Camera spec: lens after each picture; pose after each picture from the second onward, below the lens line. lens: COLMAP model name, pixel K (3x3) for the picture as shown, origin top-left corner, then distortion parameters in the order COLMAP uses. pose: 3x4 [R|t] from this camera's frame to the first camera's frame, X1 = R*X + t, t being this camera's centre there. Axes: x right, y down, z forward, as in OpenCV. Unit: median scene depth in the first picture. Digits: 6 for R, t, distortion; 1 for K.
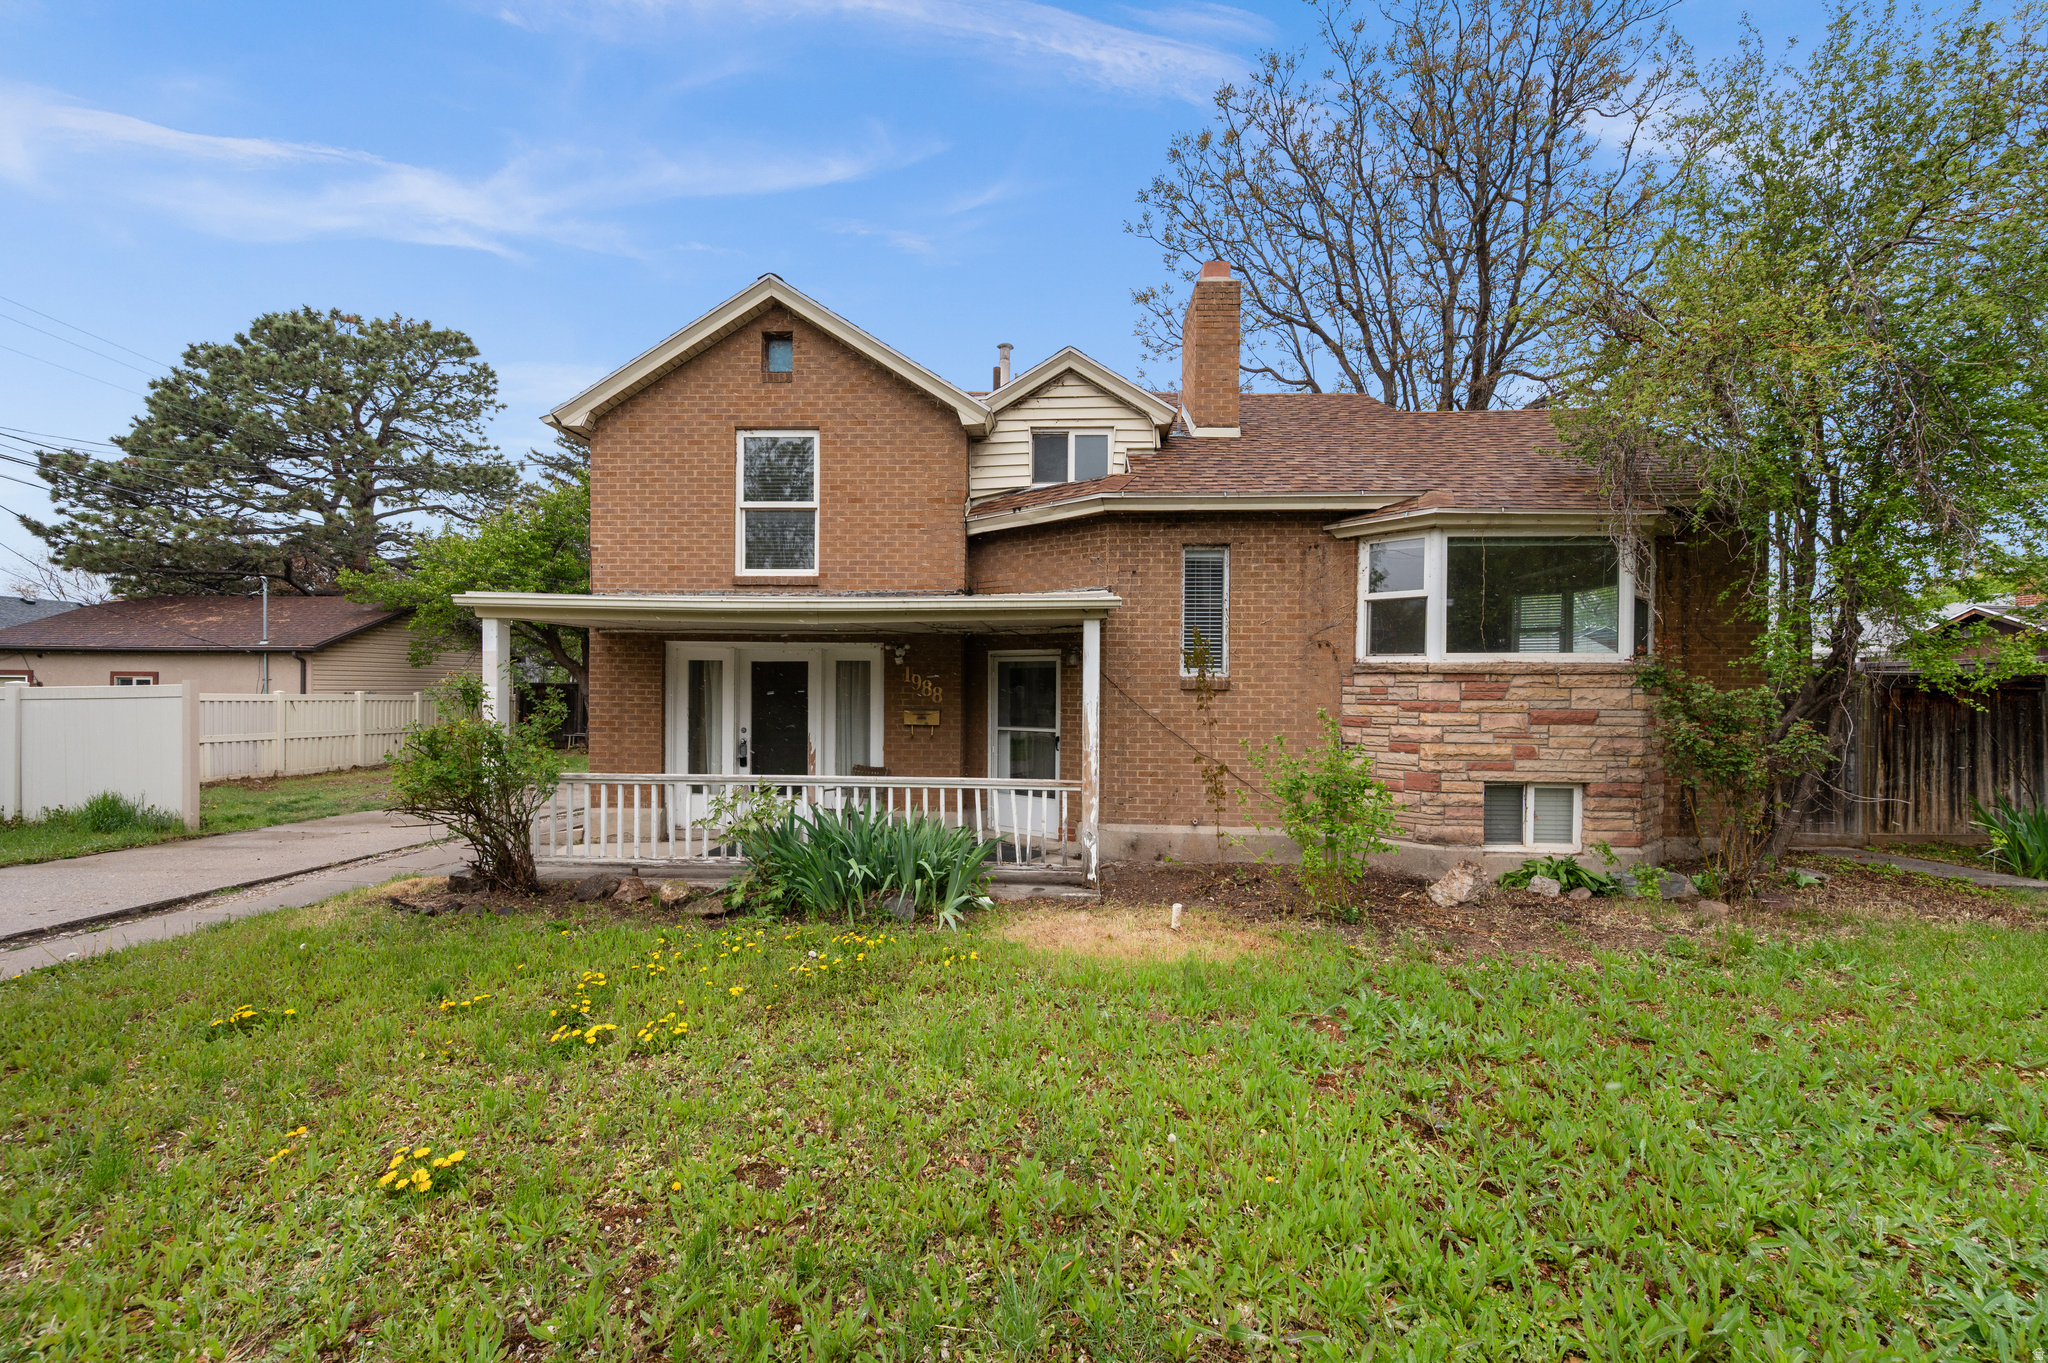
lens RADIAL K [[810.7, 0, 1030.5], [0, 810.7, 695.8], [0, 0, 1]] dist [-0.002290, -0.000086]
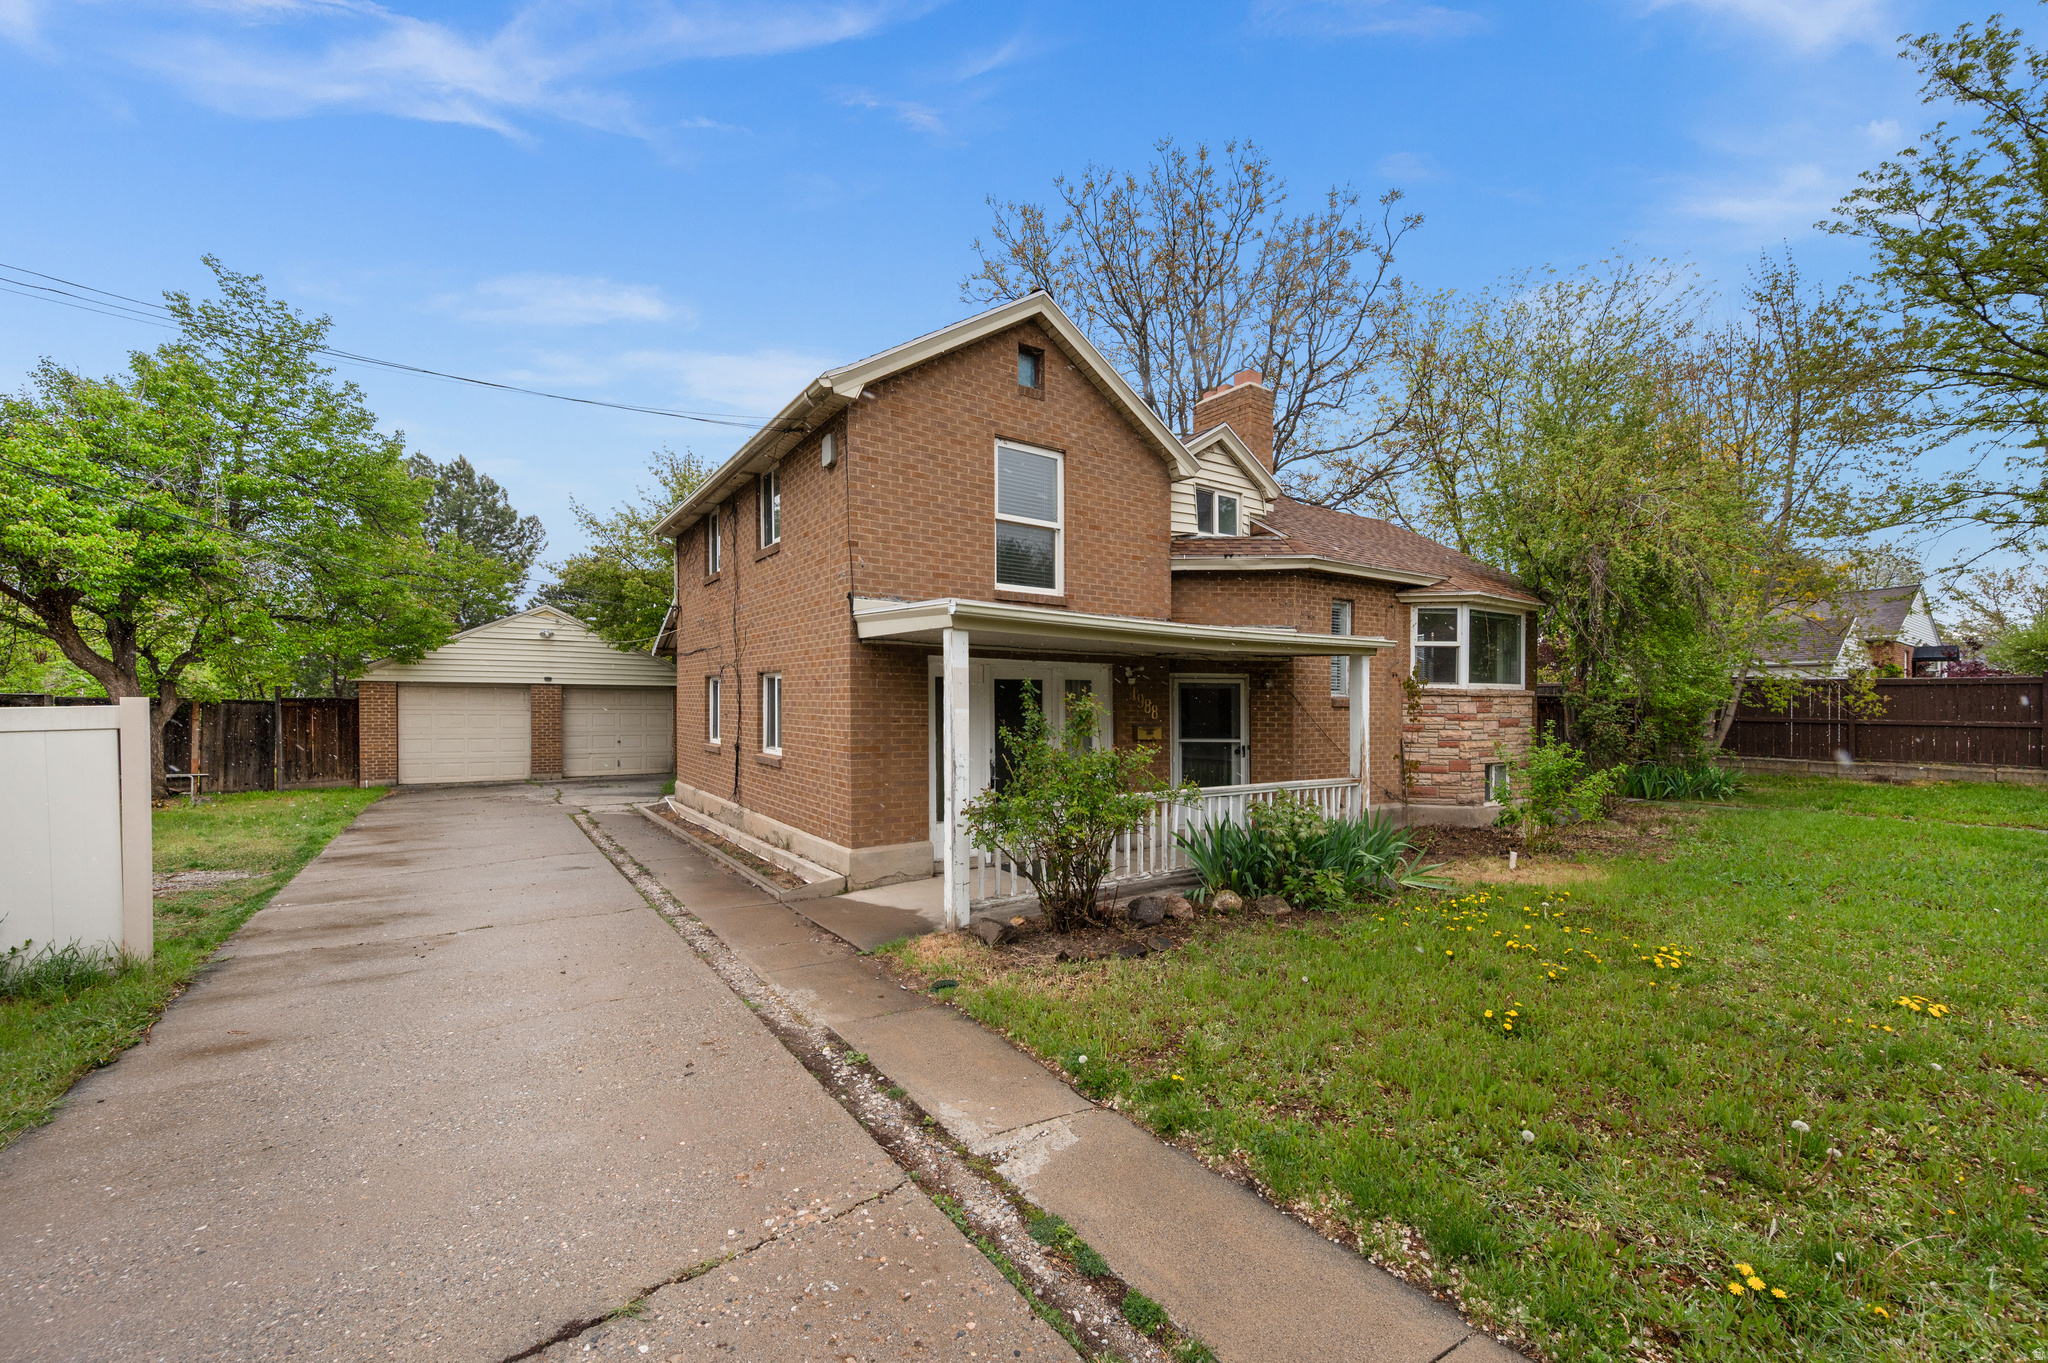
lens RADIAL K [[810.7, 0, 1030.5], [0, 810.7, 711.3], [0, 0, 1]] dist [-0.002290, -0.000086]
pose [[0.802063, -0.007422, 0.597193, -0.919033], [0.004731, 0.999970, 0.006073, -0.009781], [-0.597221, -0.002046, 0.802074, 0.207889]]
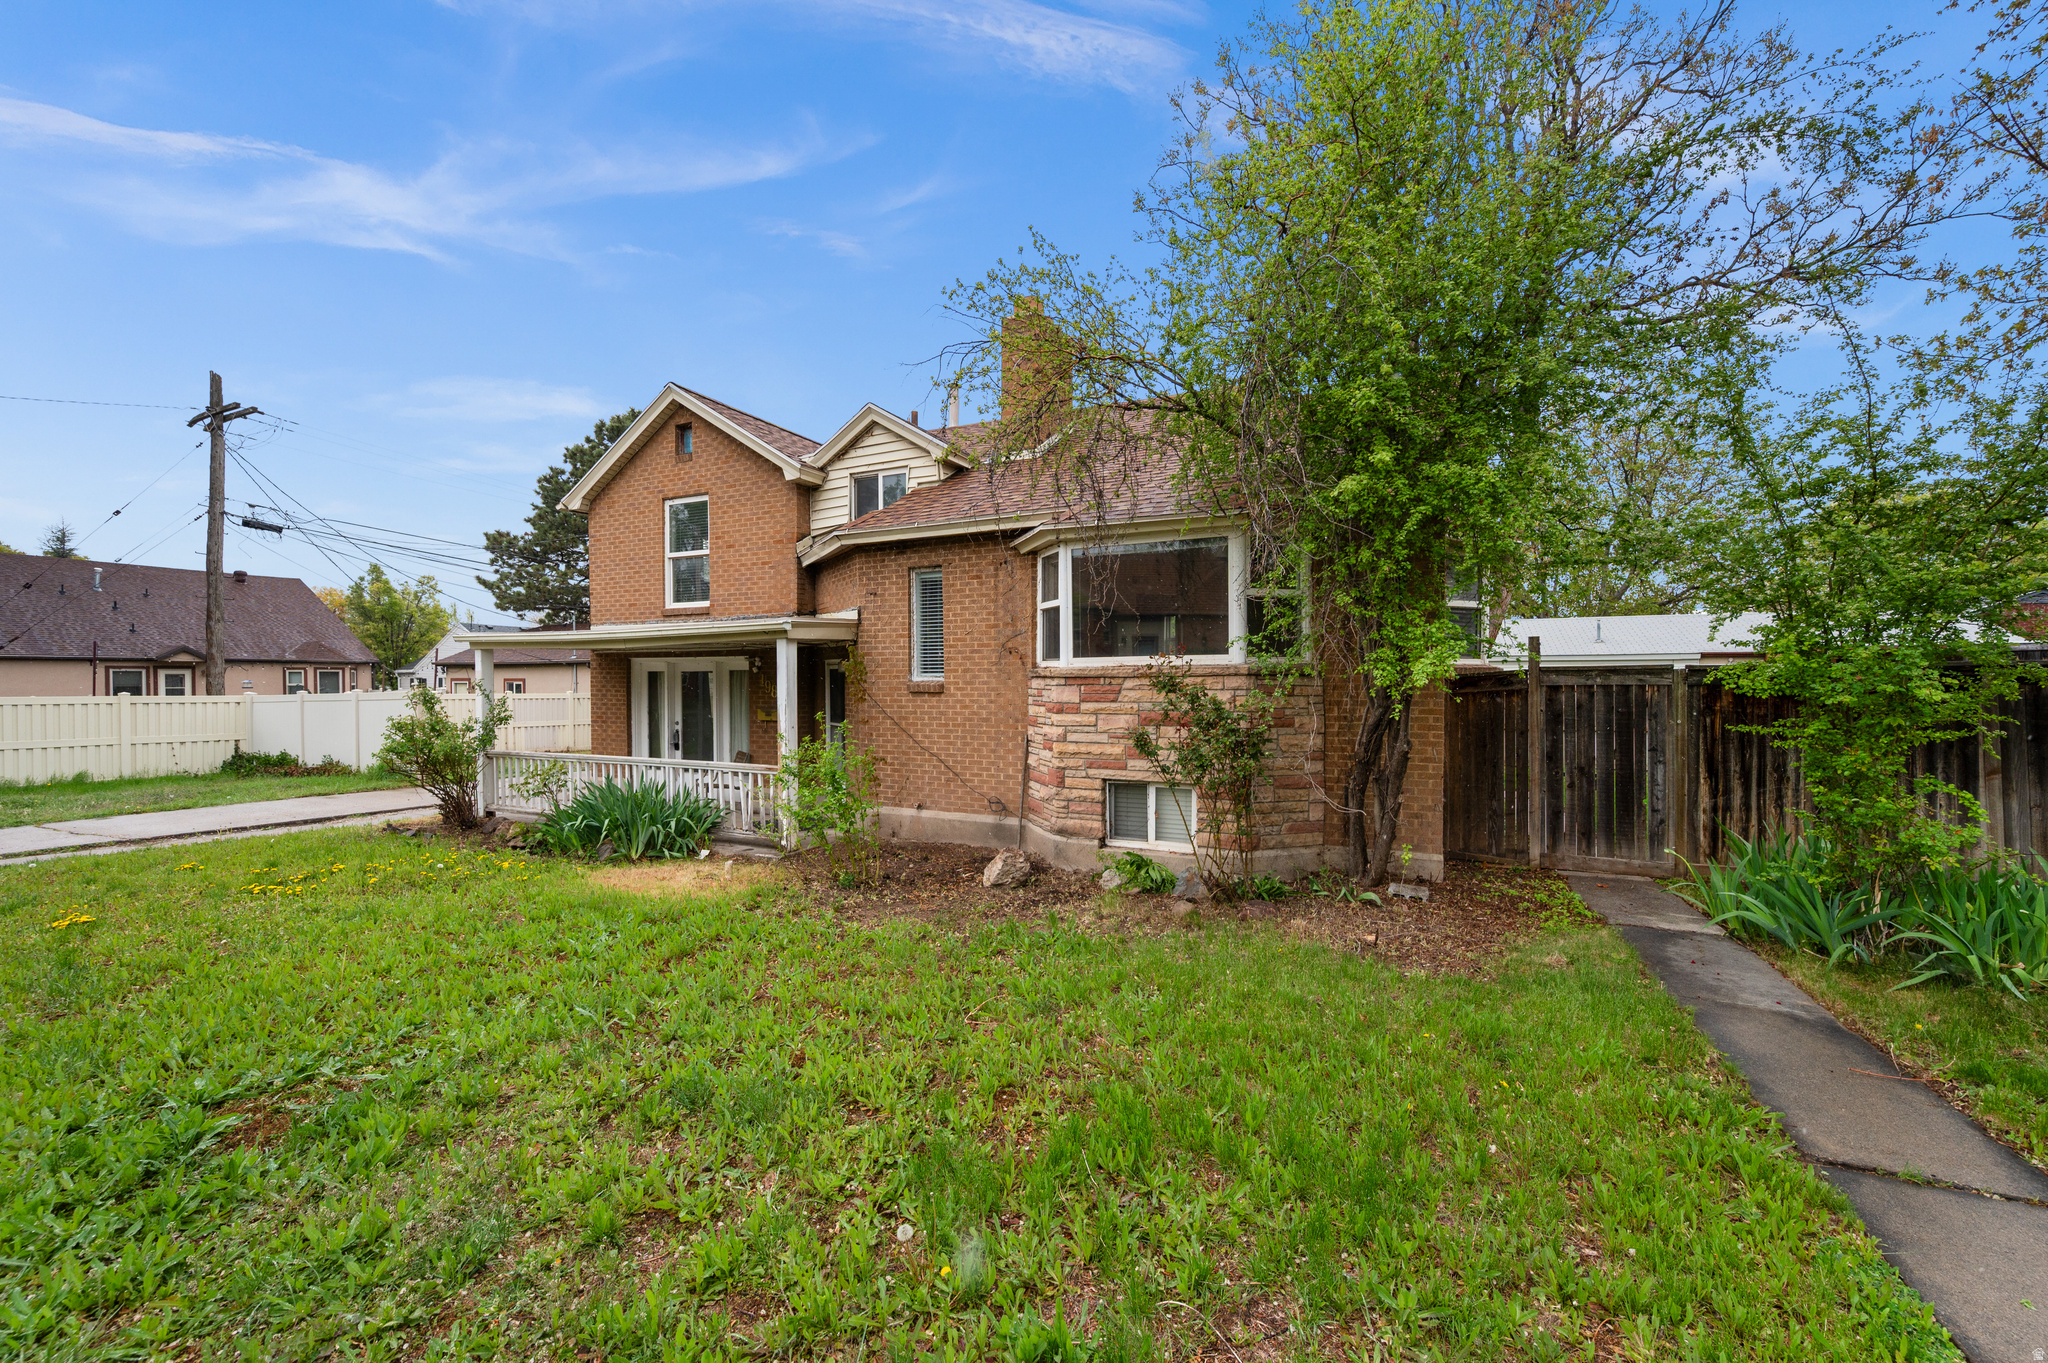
lens RADIAL K [[810.7, 0, 1020.7], [0, 810.7, 693.1], [0, 0, 1]] dist [-0.002290, -0.000086]
pose [[0.919716, -0.004896, -0.392553, 0.725602], [0.008196, 0.999944, 0.006731, -0.011800], [0.392498, -0.009408, 0.919705, -0.010993]]
